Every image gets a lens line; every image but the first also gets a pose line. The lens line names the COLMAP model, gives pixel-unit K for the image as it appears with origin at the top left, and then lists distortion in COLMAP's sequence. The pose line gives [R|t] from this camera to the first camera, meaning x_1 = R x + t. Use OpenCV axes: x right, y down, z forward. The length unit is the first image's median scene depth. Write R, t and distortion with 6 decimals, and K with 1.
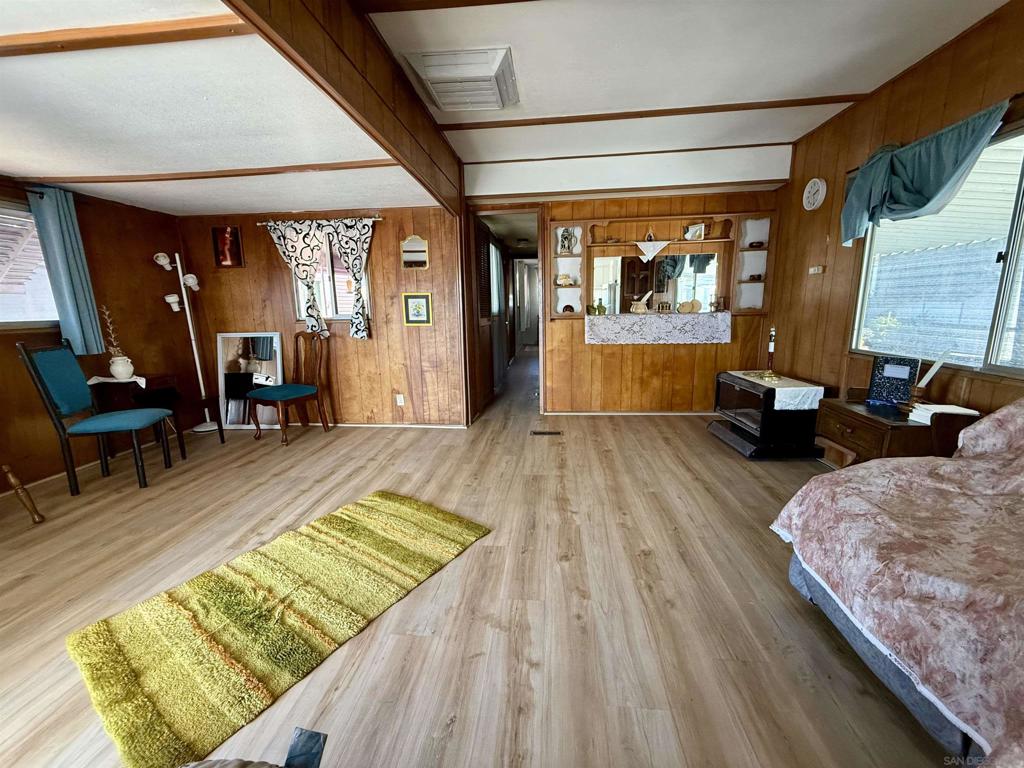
lens RADIAL K [[408.7, 0, 510.6], [0, 408.7, 385.5], [0, 0, 1]] dist [0.001216, 0.000104]
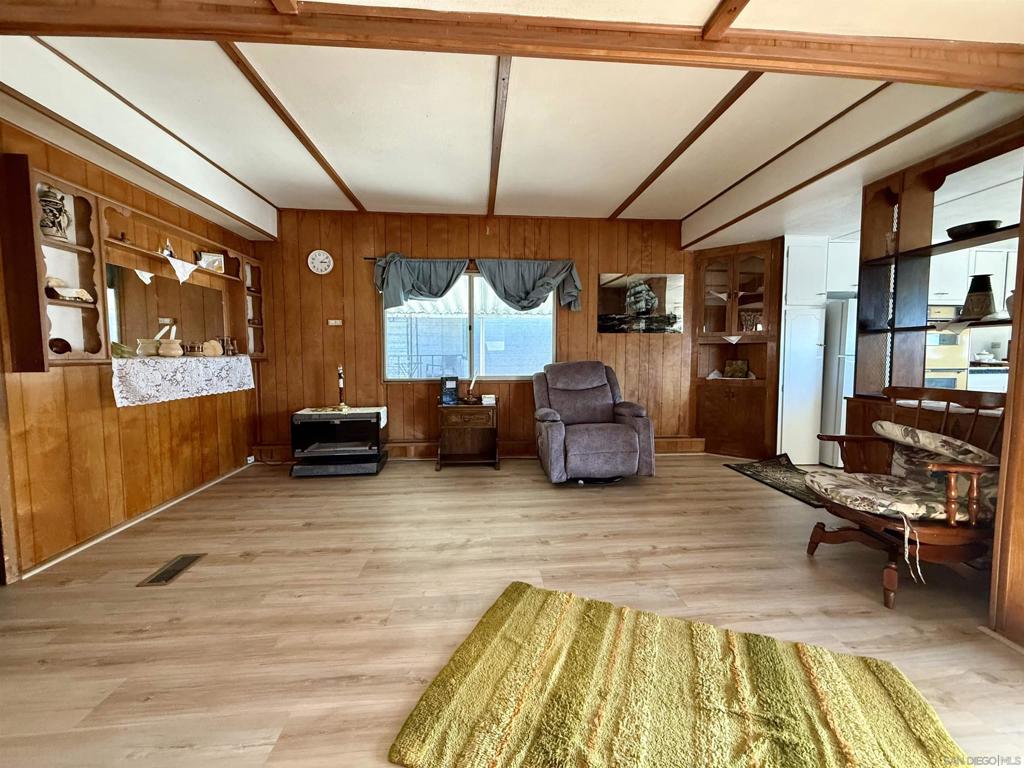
lens RADIAL K [[408.7, 0, 511.4], [0, 408.7, 383.8], [0, 0, 1]] dist [0.001216, 0.000104]
pose [[-0.192529, -0.048649, 0.980085, -0.511551], [0.194878, 0.976981, 0.086777, -0.082306], [-0.961746, 0.207704, -0.178617, 0.612750]]
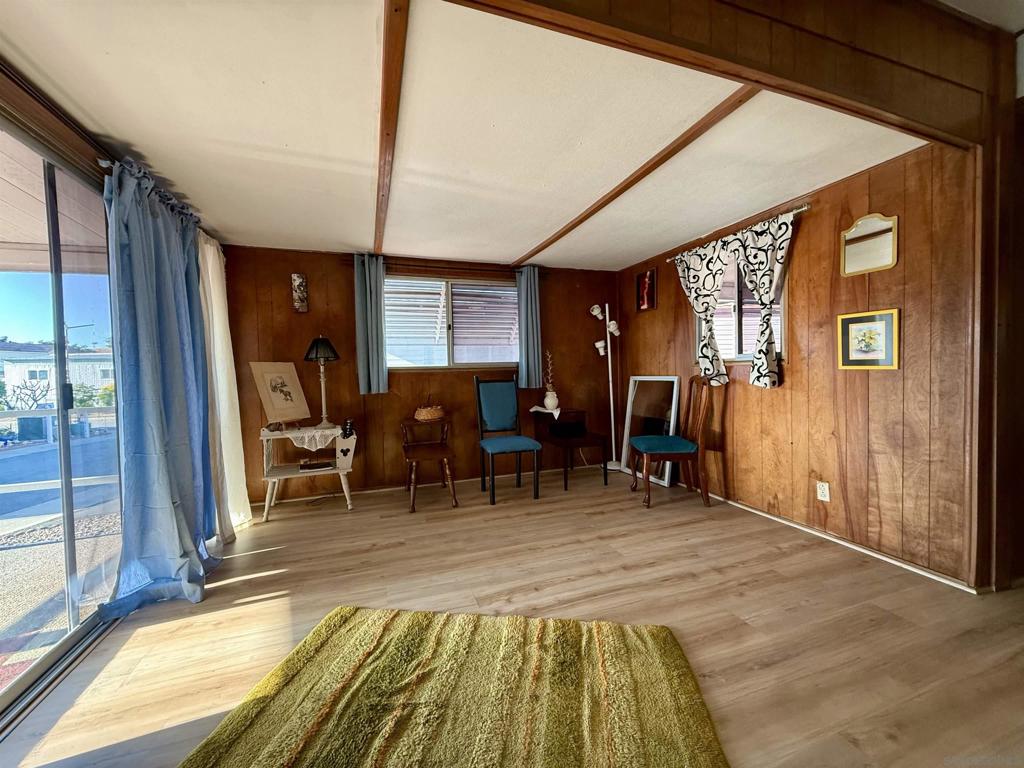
lens RADIAL K [[408.7, 0, 506.9], [0, 408.7, 380.6], [0, 0, 1]] dist [0.001216, 0.000104]
pose [[0.419946, 0.030106, -0.907050, 0.082382], [-0.157673, 0.986671, -0.040251, -0.030085], [0.893747, 0.159921, 0.419095, 0.328769]]
